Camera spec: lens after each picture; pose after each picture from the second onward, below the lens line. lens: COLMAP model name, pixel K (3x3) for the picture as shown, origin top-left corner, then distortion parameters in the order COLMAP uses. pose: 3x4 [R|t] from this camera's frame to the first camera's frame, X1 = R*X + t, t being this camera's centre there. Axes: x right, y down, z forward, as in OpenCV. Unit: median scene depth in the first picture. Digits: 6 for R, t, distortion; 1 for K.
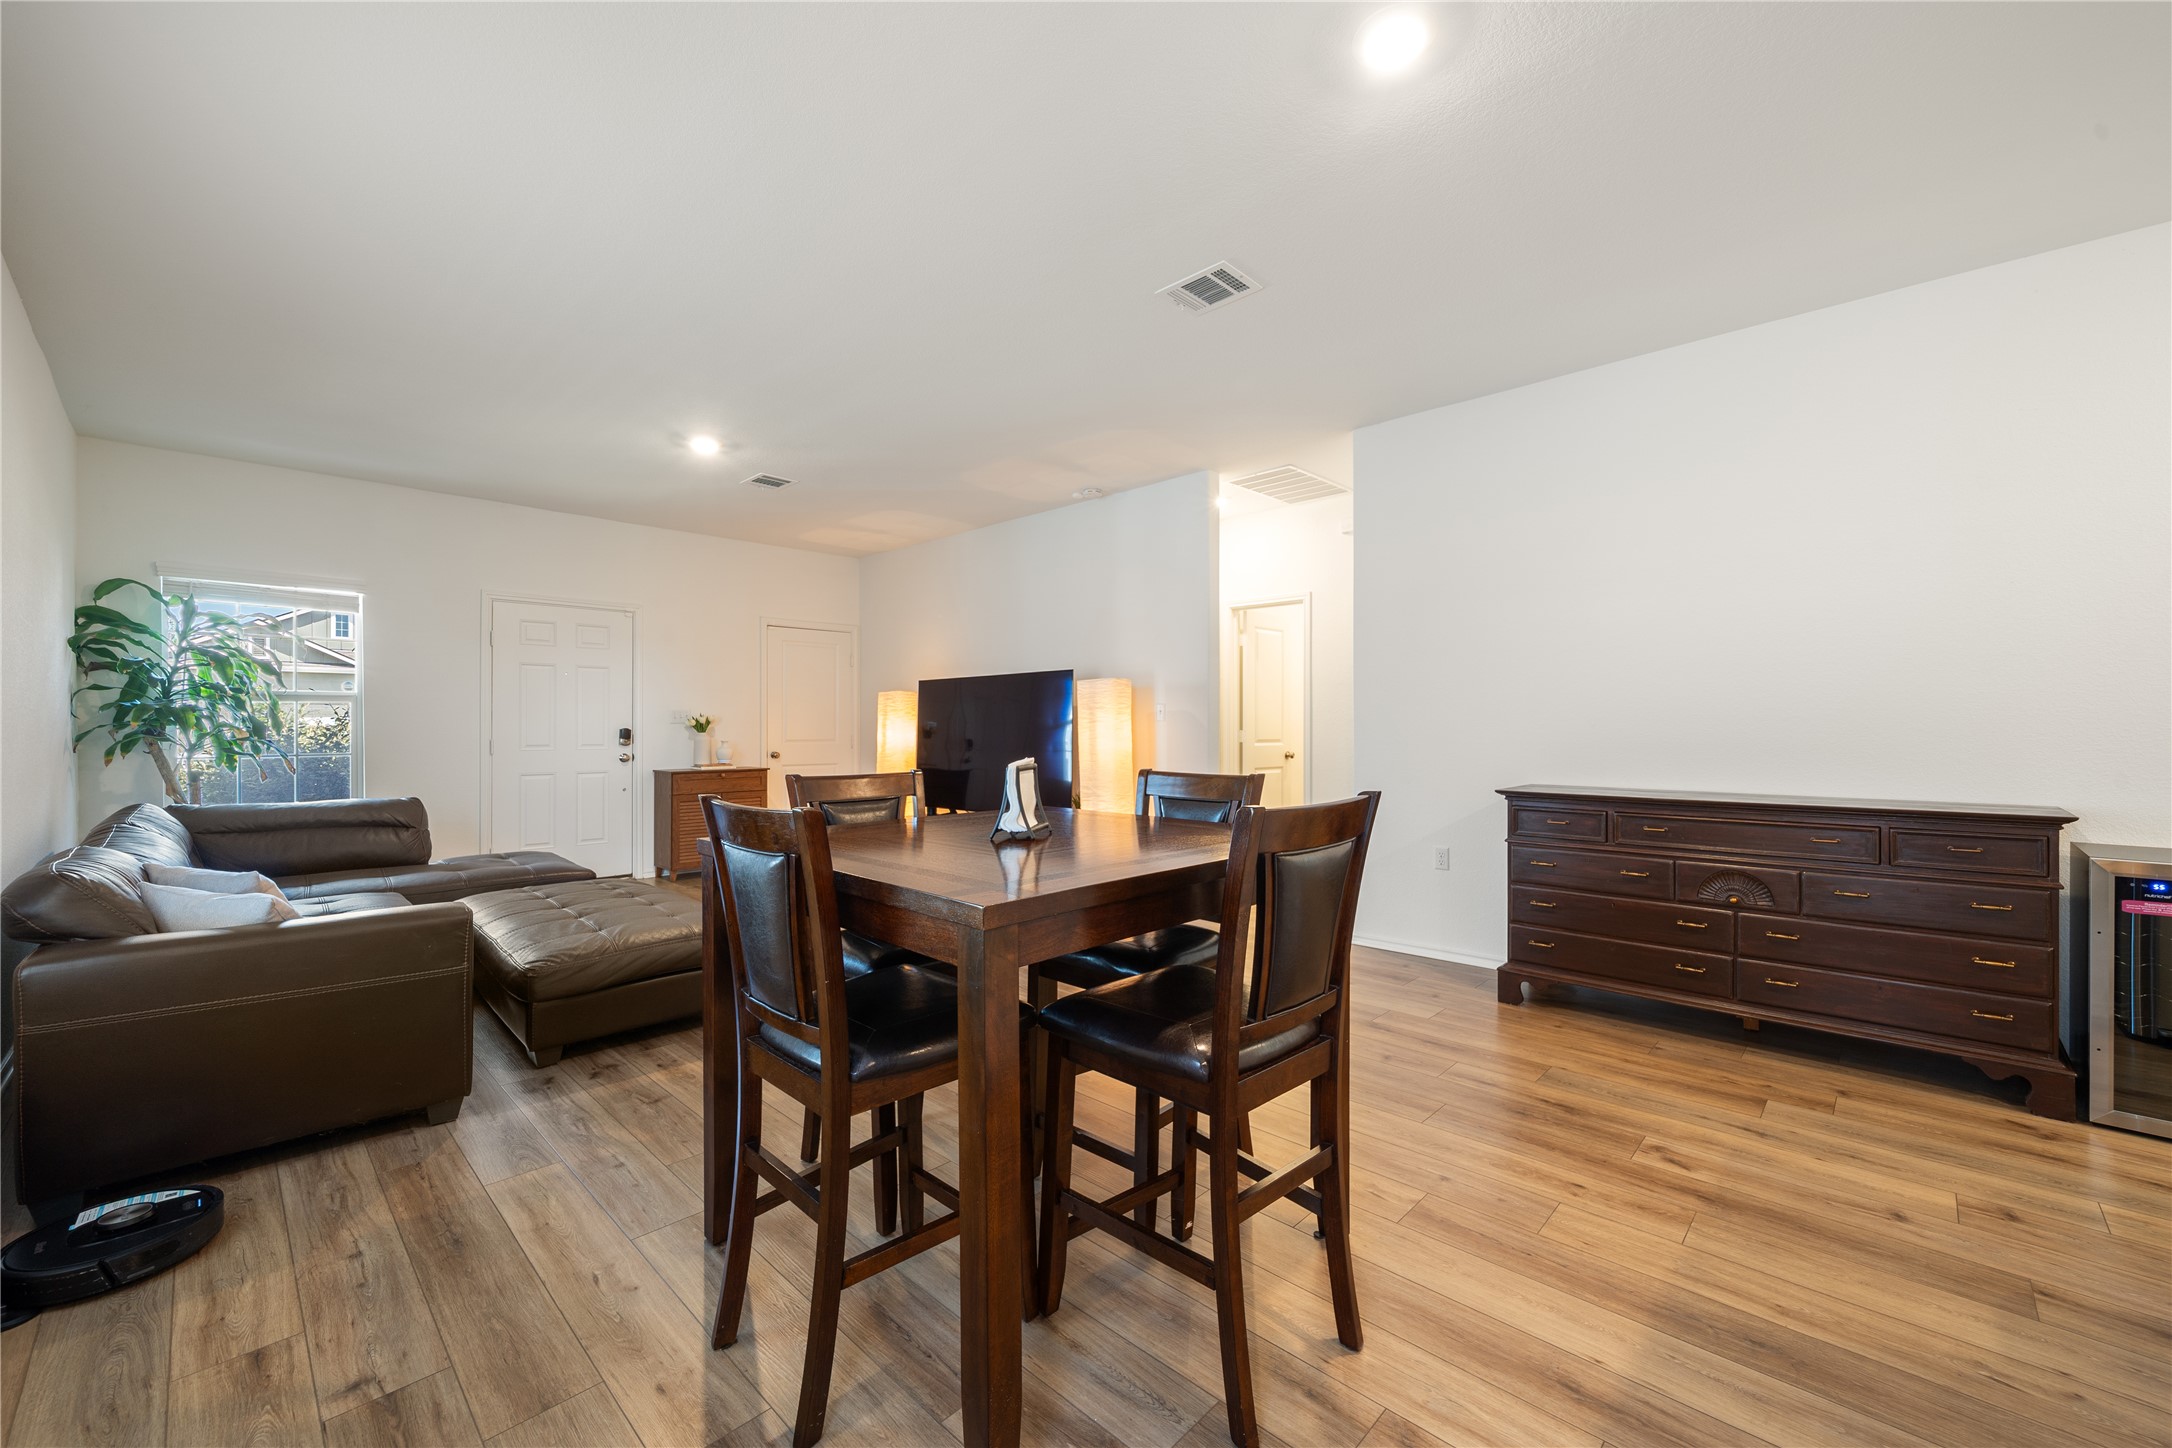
lens RADIAL K [[864.2, 0, 1091.6], [0, 864.2, 715.5], [0, 0, 1]] dist [-0.003613, 0.000302]
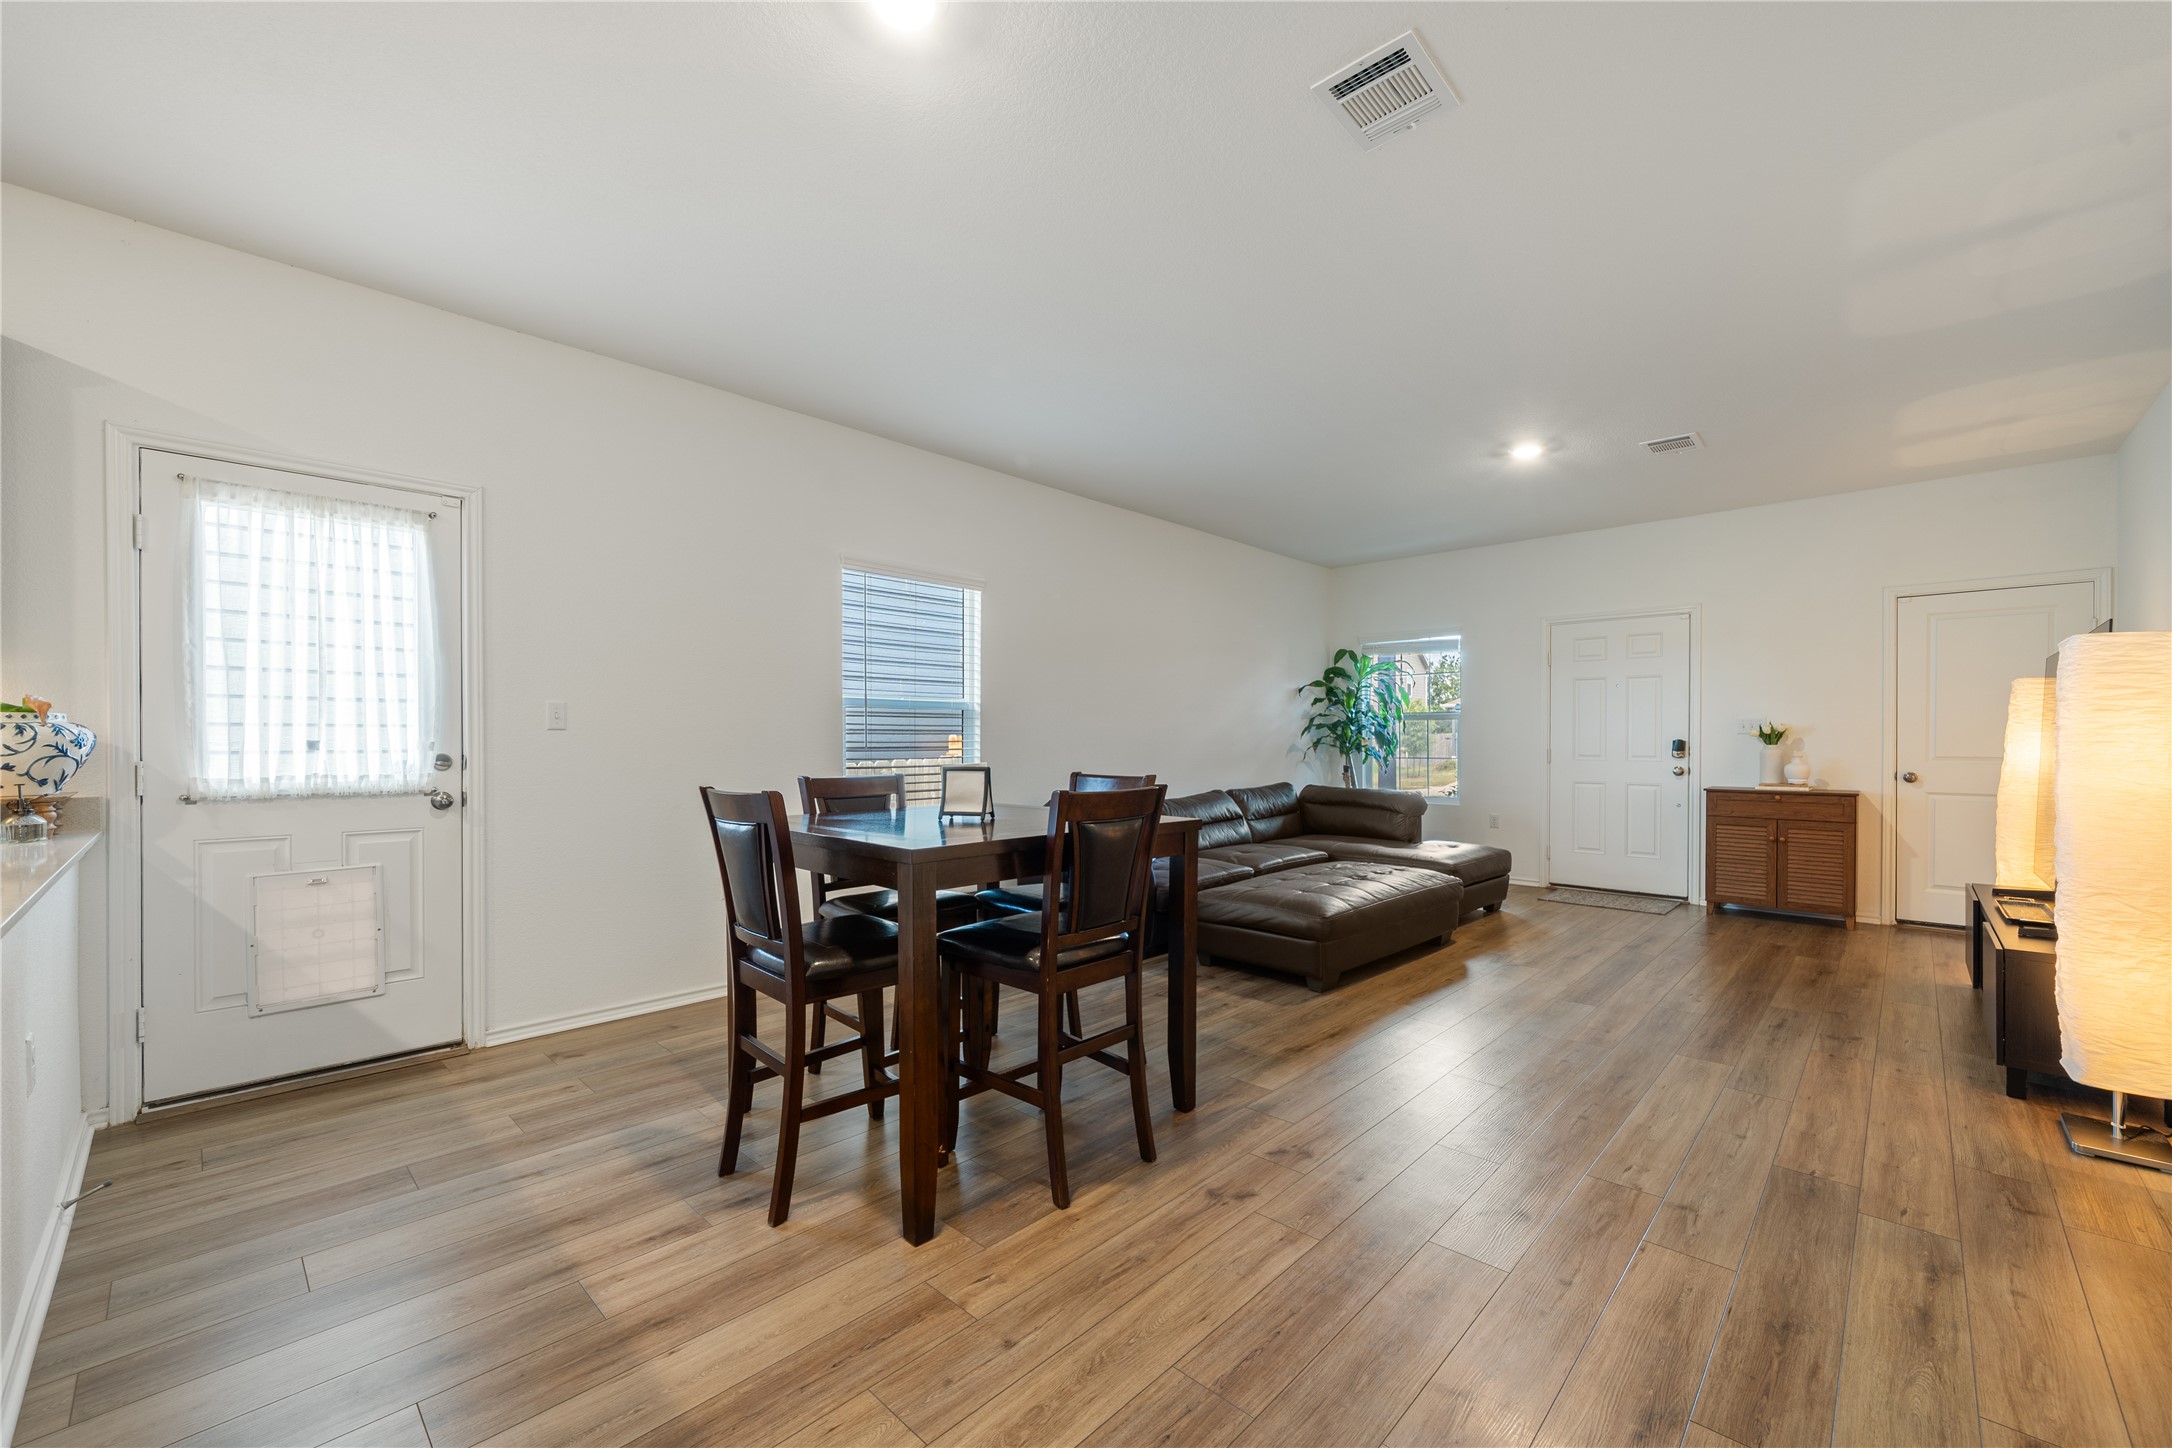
lens RADIAL K [[864.2, 0, 1091.3], [0, 864.2, 743.8], [0, 0, 1]] dist [-0.003613, 0.000302]
pose [[0.001876, 0.007410, -0.999971, 0.542587], [0.013820, 0.999877, 0.007436, 0.005481], [0.999903, -0.013833, 0.001773, 0.506555]]
